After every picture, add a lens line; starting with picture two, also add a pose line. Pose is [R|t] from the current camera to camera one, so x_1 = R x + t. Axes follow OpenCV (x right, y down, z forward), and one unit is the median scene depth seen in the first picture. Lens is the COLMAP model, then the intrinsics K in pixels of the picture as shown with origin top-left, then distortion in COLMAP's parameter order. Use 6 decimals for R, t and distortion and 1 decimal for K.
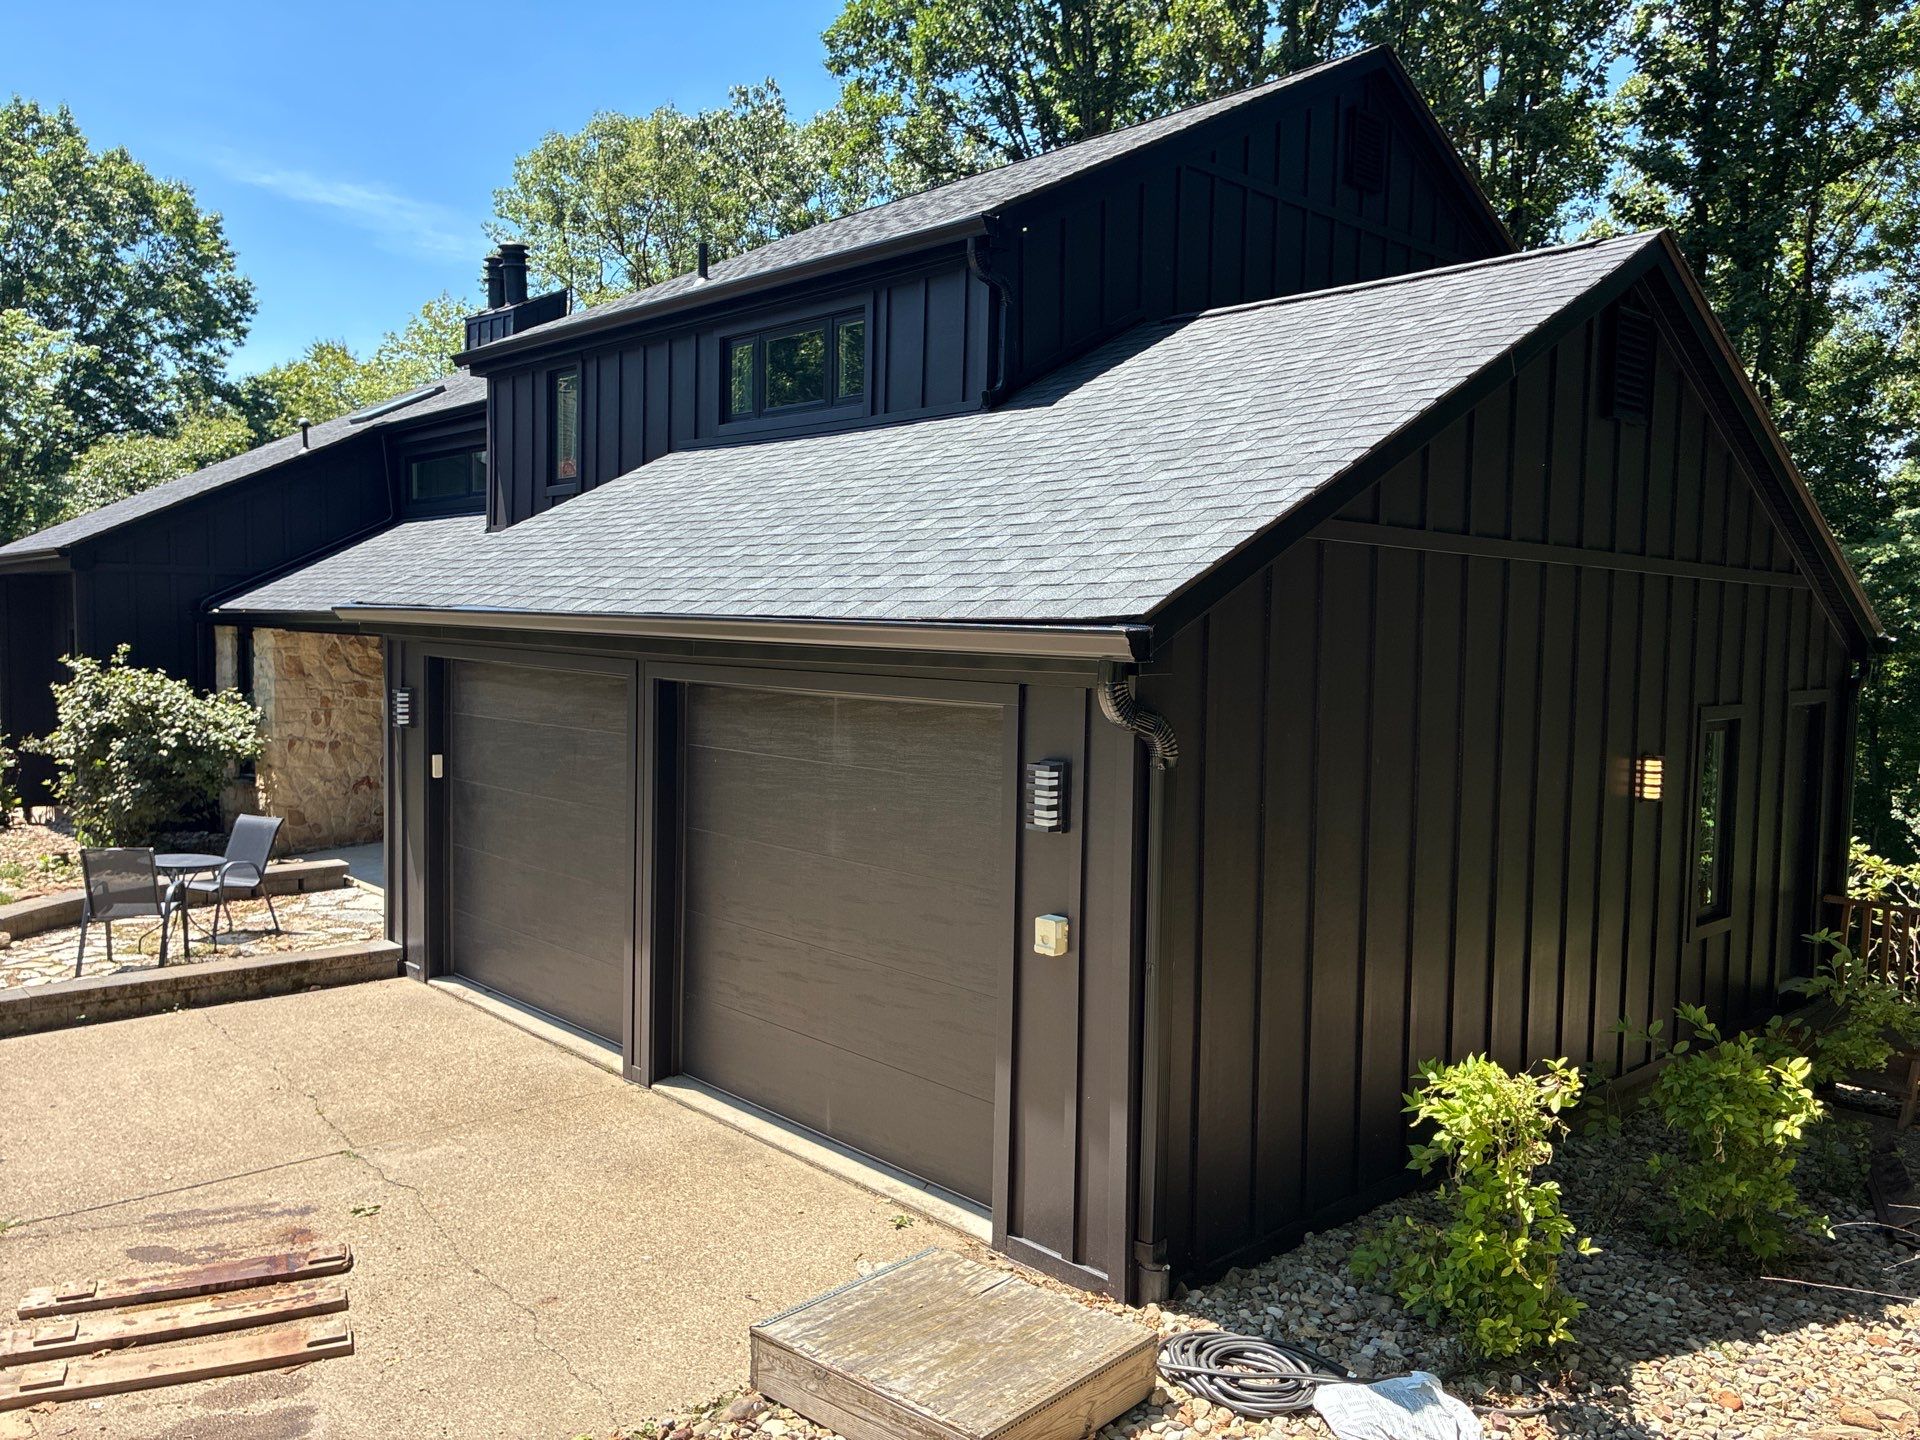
lens RADIAL K [[1465.9, 0, 954.2], [0, 1465.9, 727.9], [0, 0, 1]] dist [0.039141, -0.048171]
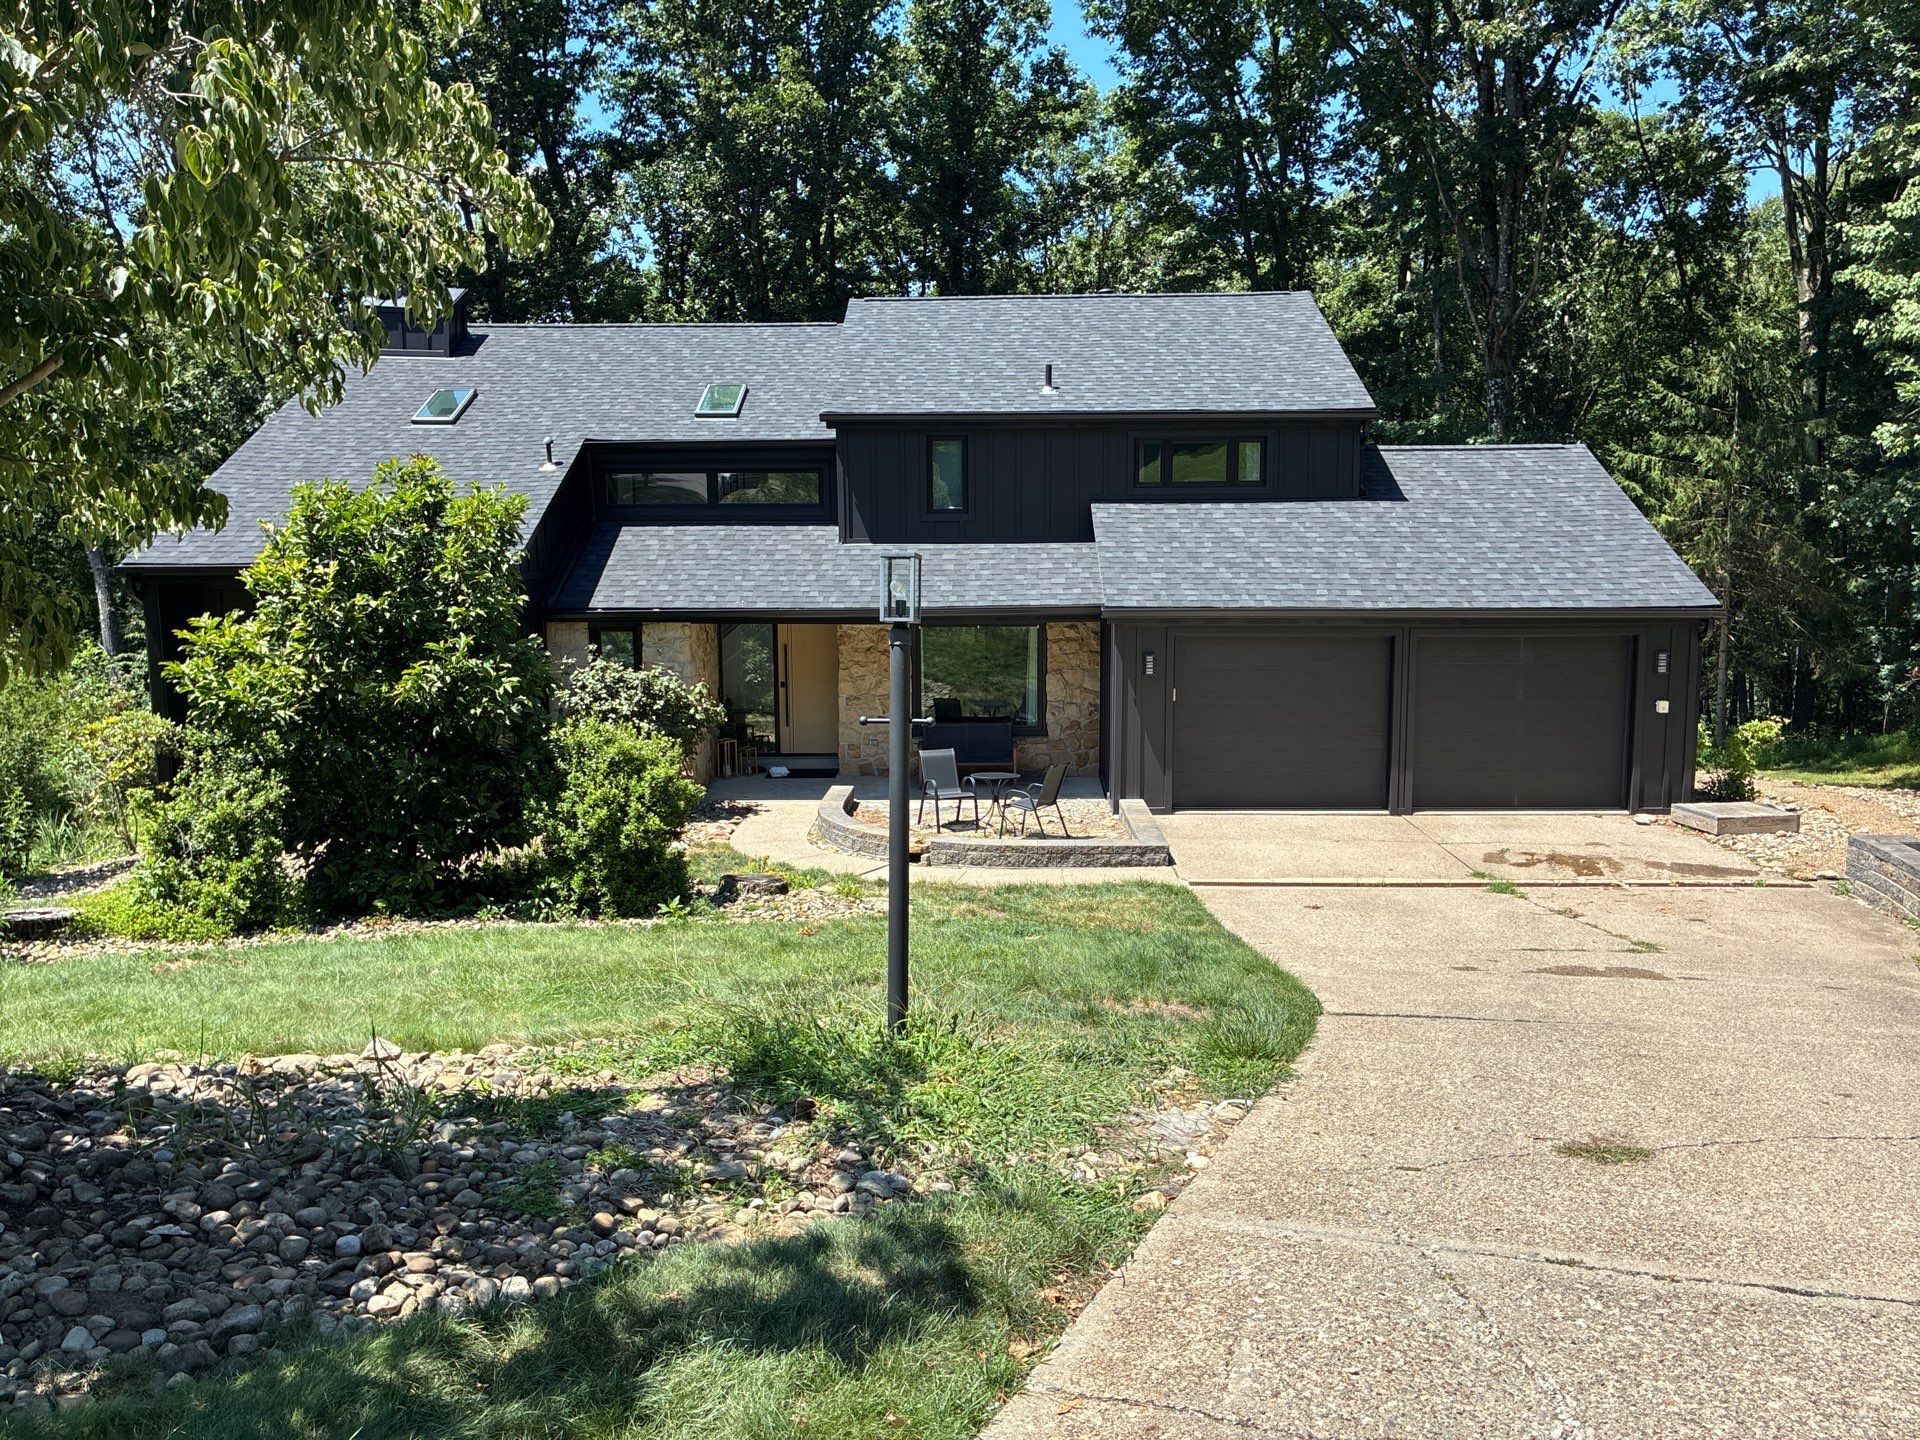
lens RADIAL K [[1465.9, 0, 963.3], [0, 1465.9, 717.1], [0, 0, 1]] dist [0.039141, -0.048171]
pose [[0.686735, -0.113816, 0.717942, -1.964023], [0.068741, 0.993408, 0.091732, -0.138803], [-0.723650, -0.013644, 0.690032, -0.056315]]
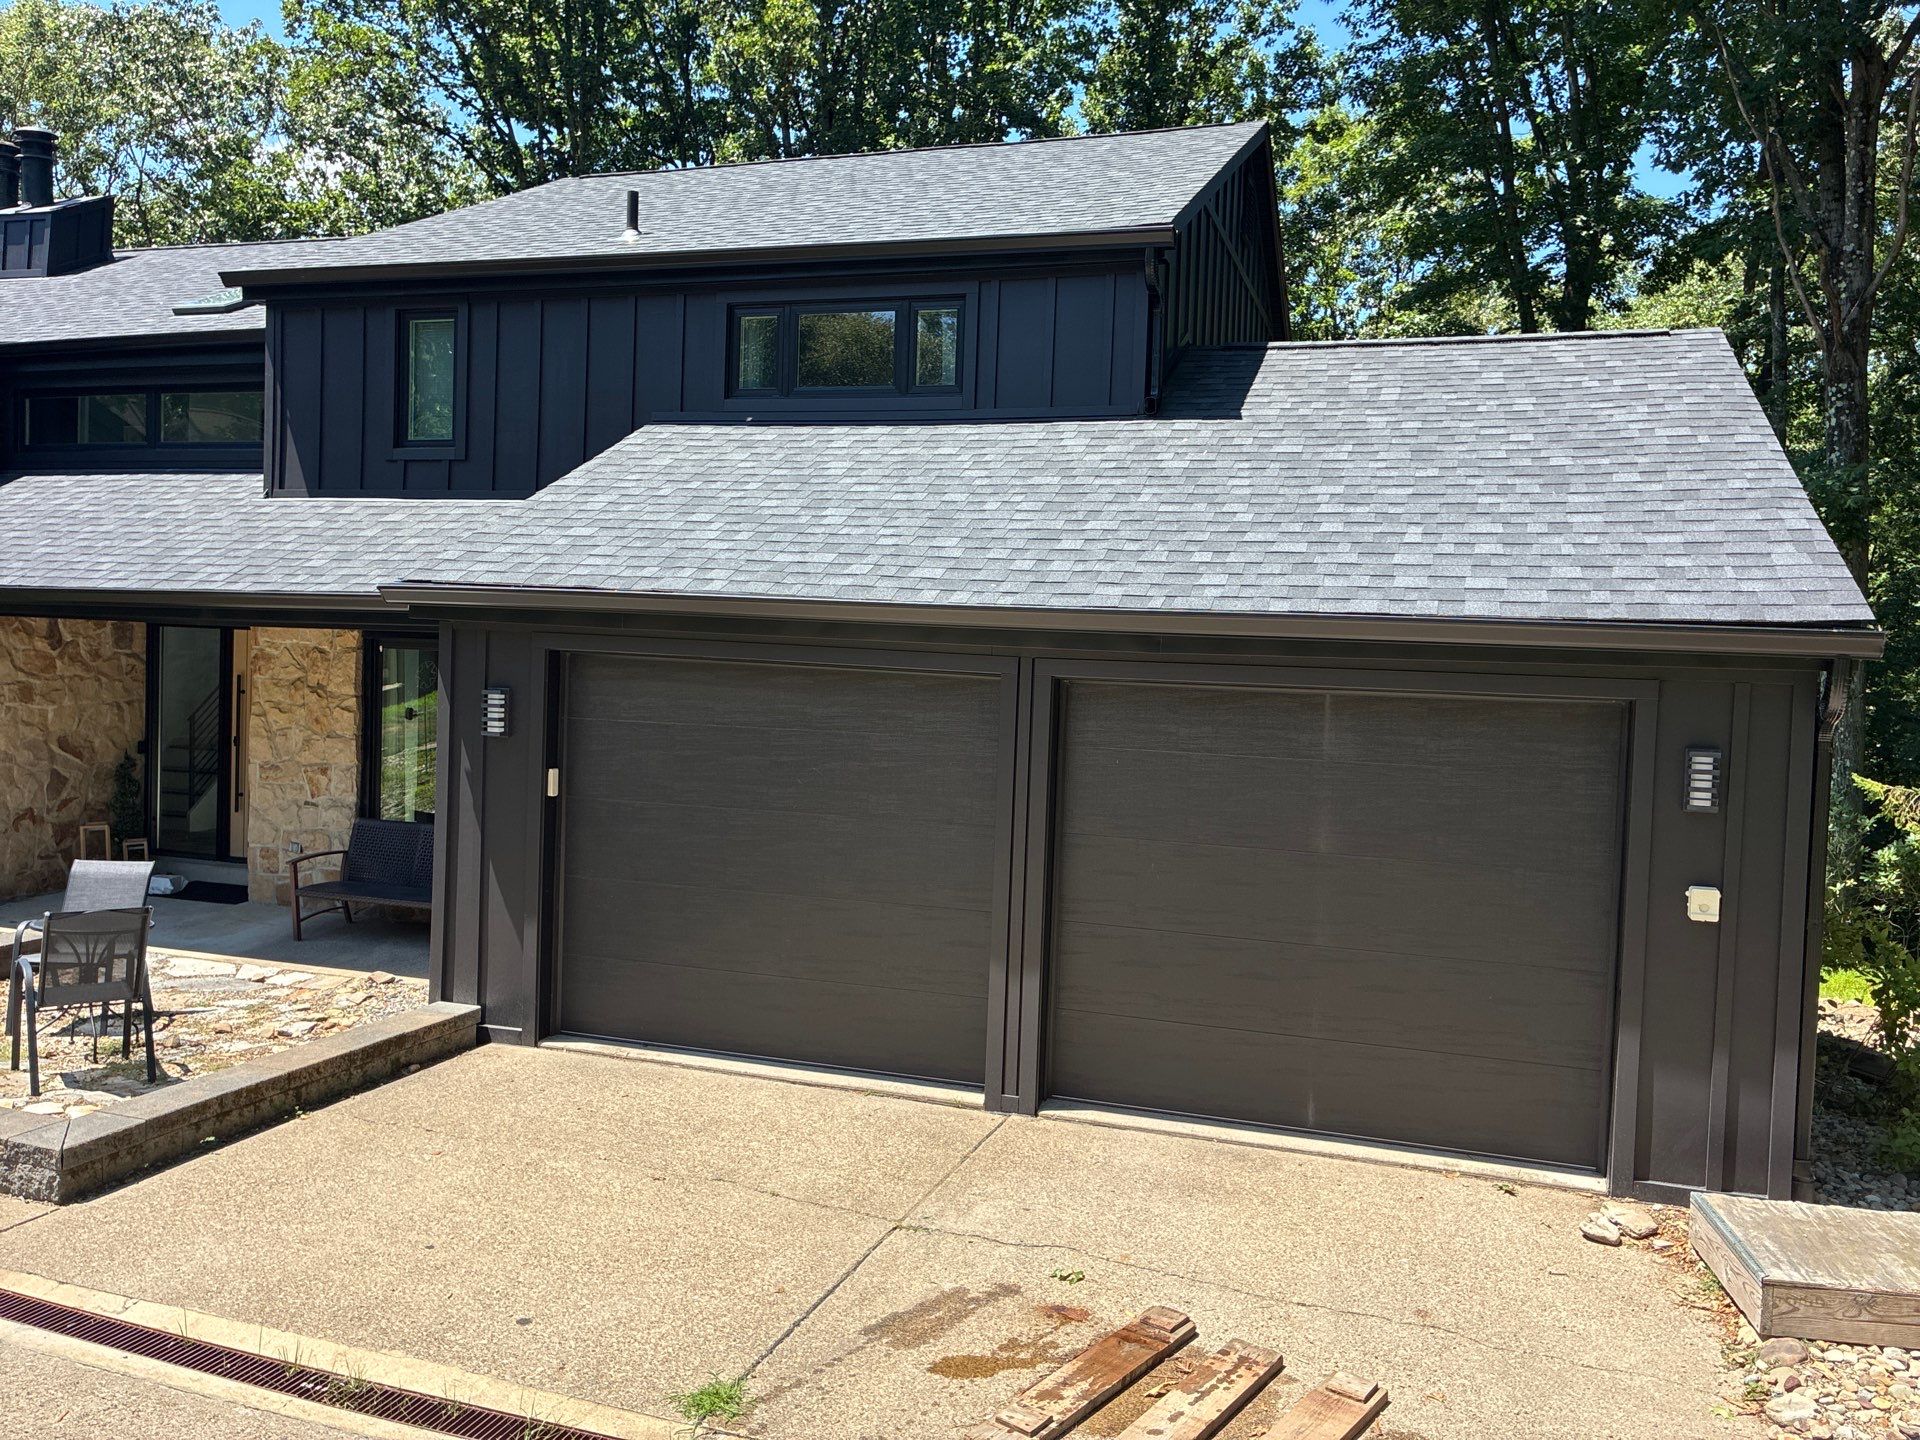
lens RADIAL K [[1465.9, 0, 976.2], [0, 1465.9, 719.4], [0, 0, 1]] dist [0.039141, -0.048171]
pose [[0.870104, -0.006855, 0.492821, -0.595042], [0.013487, 0.999860, -0.009904, 0.002497], [-0.492684, 0.015264, 0.870074, 0.175912]]
